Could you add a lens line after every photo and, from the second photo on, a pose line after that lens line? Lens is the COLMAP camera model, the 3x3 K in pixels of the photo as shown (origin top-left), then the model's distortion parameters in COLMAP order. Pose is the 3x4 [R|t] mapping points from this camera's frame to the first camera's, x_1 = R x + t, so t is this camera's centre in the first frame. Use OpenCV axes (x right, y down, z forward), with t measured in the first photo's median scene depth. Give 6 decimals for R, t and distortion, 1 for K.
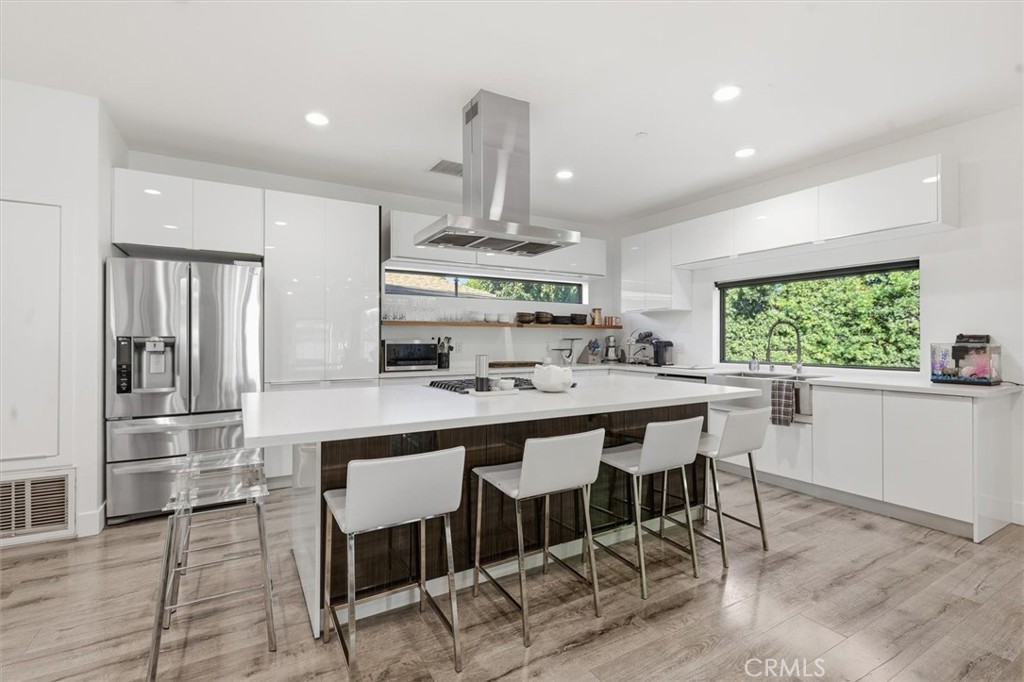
lens RADIAL K [[456.4, 0, 518.5], [0, 456.4, 337.5], [0, 0, 1]] dist [0.003824, 0.000270]
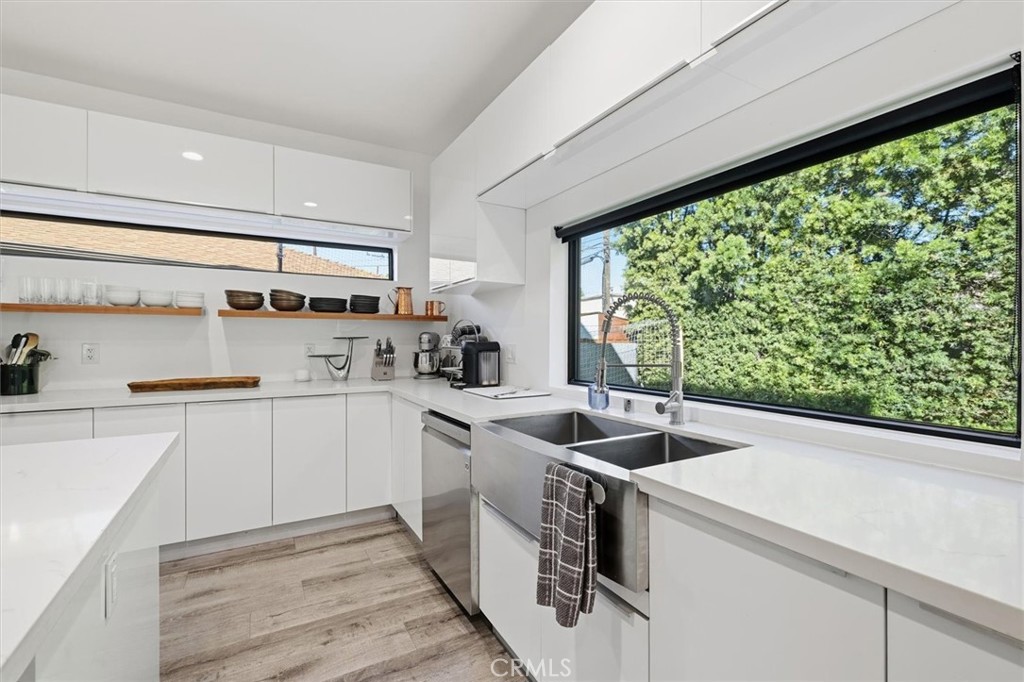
lens RADIAL K [[456.4, 0, 509.4], [0, 456.4, 339.2], [0, 0, 1]] dist [0.003824, 0.000270]
pose [[0.999898, 0.001228, -0.014224, 0.211174], [-0.001145, 0.999983, 0.005804, 0.000755], [0.014231, -0.005787, 0.999882, 0.266174]]
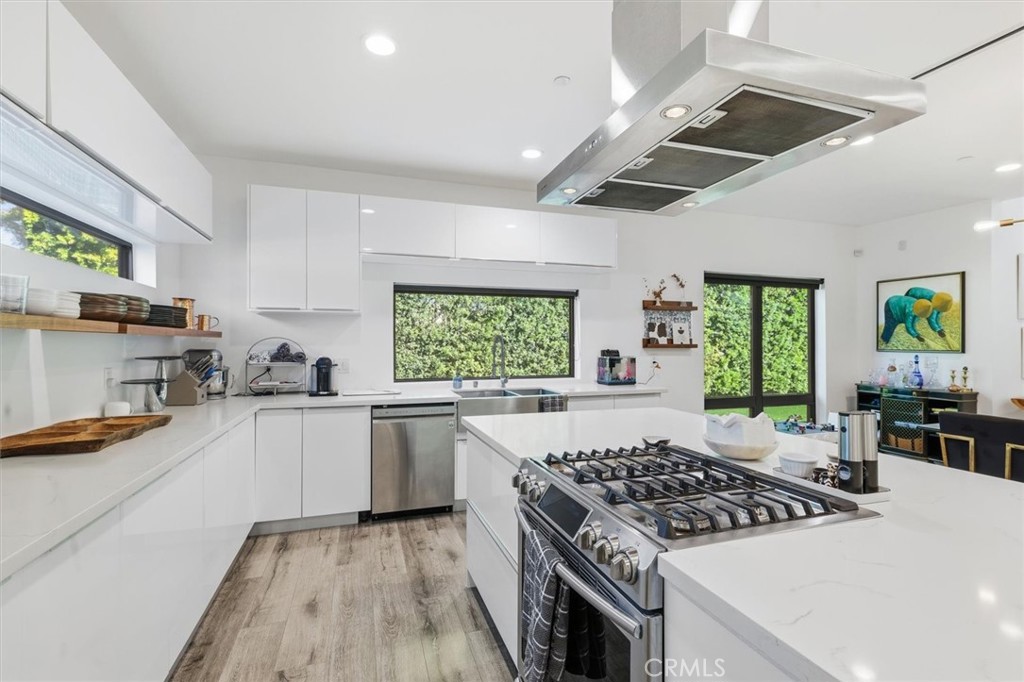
lens RADIAL K [[456.4, 0, 515.8], [0, 456.4, 343.3], [0, 0, 1]] dist [0.003824, 0.000270]
pose [[0.206283, 0.000629, 0.978492, -0.175384], [-0.006371, 0.999979, 0.000700, -0.009620], [-0.978472, -0.006378, 0.206283, 0.342926]]
